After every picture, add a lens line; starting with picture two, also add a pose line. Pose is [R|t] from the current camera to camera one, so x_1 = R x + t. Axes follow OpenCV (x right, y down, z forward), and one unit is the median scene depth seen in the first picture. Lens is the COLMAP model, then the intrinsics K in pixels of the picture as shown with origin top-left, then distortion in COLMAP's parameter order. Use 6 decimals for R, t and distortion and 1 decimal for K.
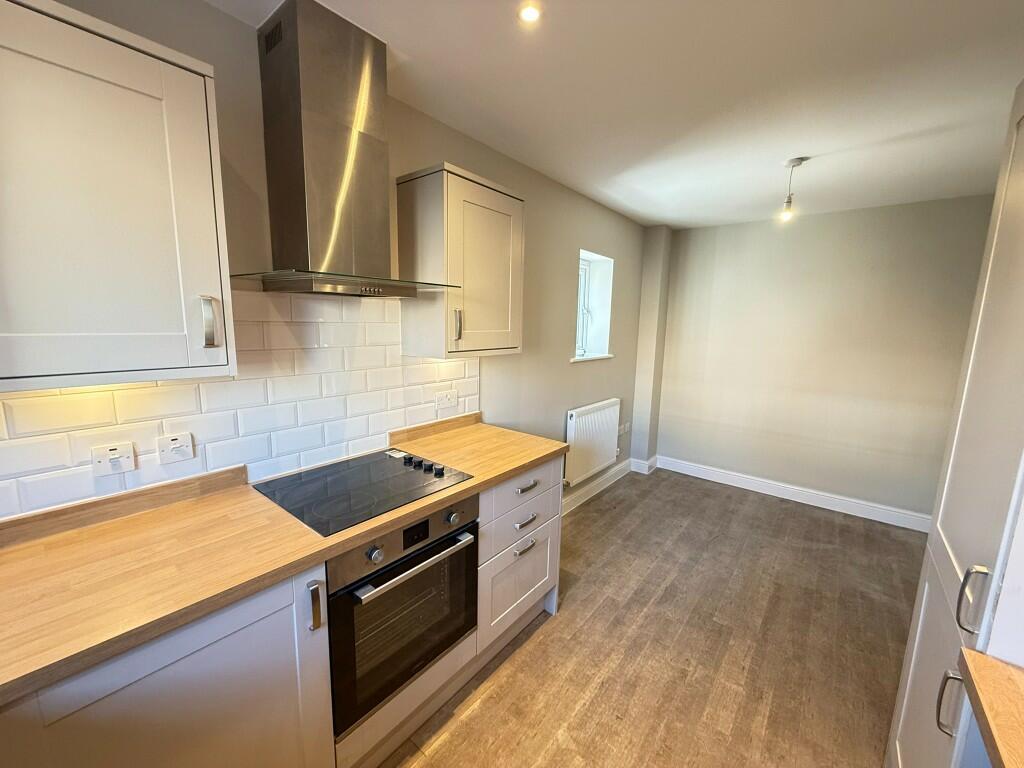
lens RADIAL K [[408.0, 0, 508.0], [0, 408.0, 383.6], [0, 0, 1]] dist [-0.001358, -0.000167]
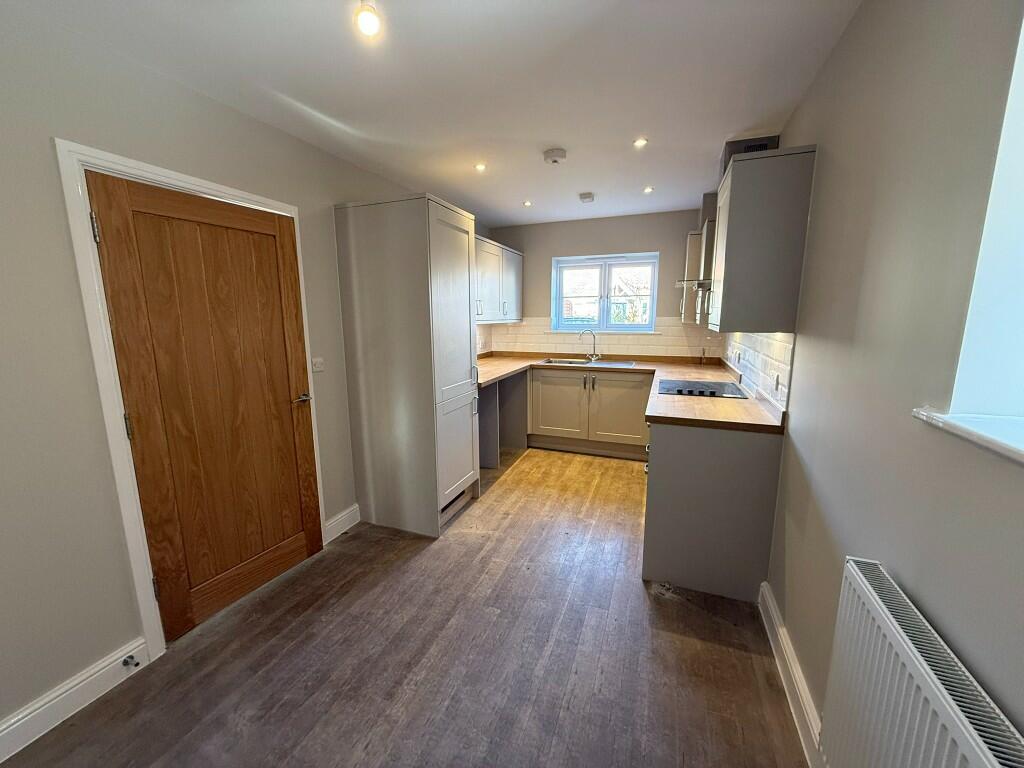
lens RADIAL K [[408.0, 0, 508.0], [0, 408.0, 383.6], [0, 0, 1]] dist [-0.001358, -0.000167]
pose [[-0.949937, 0.040495, -0.309805, 0.932531], [-0.058818, 0.950659, 0.304611, -0.263541], [0.306854, 0.307583, -0.900685, 2.088041]]
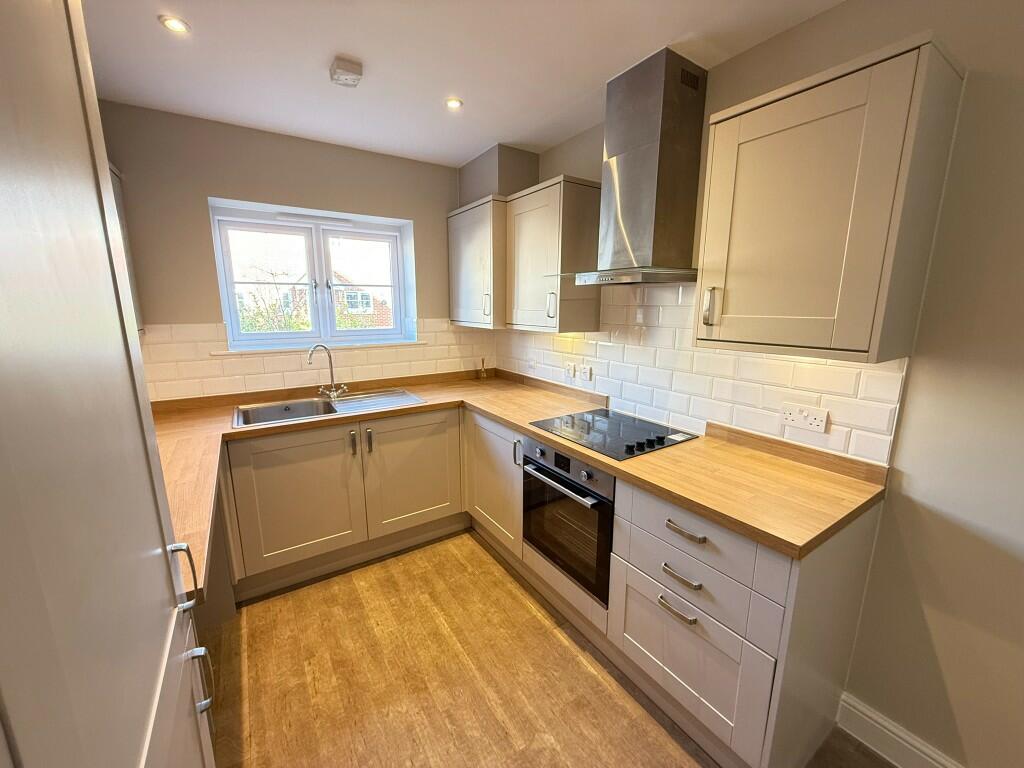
lens RADIAL K [[408.0, 0, 508.0], [0, 408.0, 383.6], [0, 0, 1]] dist [-0.001358, -0.000167]
pose [[-0.301391, 0.166955, -0.938770, 0.798564], [-0.151107, 0.963746, 0.219910, -0.114964], [0.941451, 0.208133, -0.265237, 0.865830]]
